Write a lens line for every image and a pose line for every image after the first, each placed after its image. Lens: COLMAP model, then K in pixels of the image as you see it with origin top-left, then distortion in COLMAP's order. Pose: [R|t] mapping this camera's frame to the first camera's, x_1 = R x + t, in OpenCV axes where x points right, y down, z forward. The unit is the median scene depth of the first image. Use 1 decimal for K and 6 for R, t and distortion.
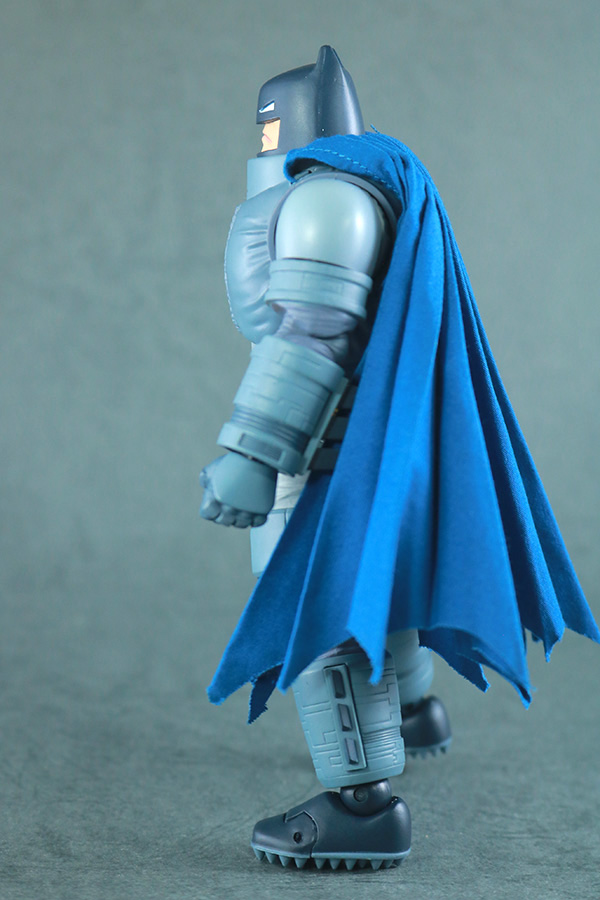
lens RADIAL K [[1832.0, 0, 300.0], [0, 1832.0, 450.0], [0, 0, 1]] dist [0.009141, 0.265503]
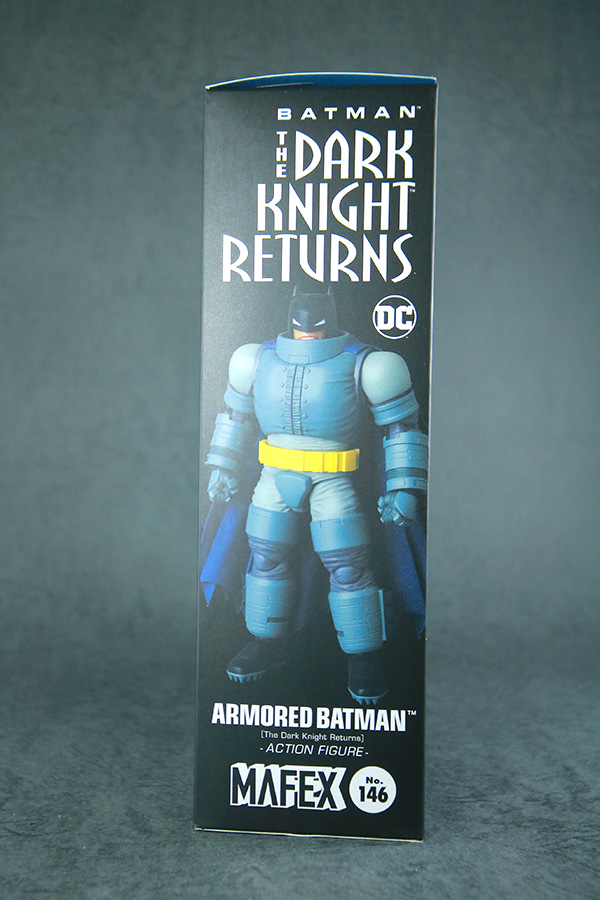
lens RADIAL K [[909.4, 0, 292.0], [0, 909.4, 450.2], [0, 0, 1]] dist [0.067793, -0.009803]
pose [[0.997528, -0.016509, 0.068305, -0.059400], [0.024641, 0.992471, -0.119978, 0.022482], [-0.065810, 0.121365, 0.990424, 0.262869]]
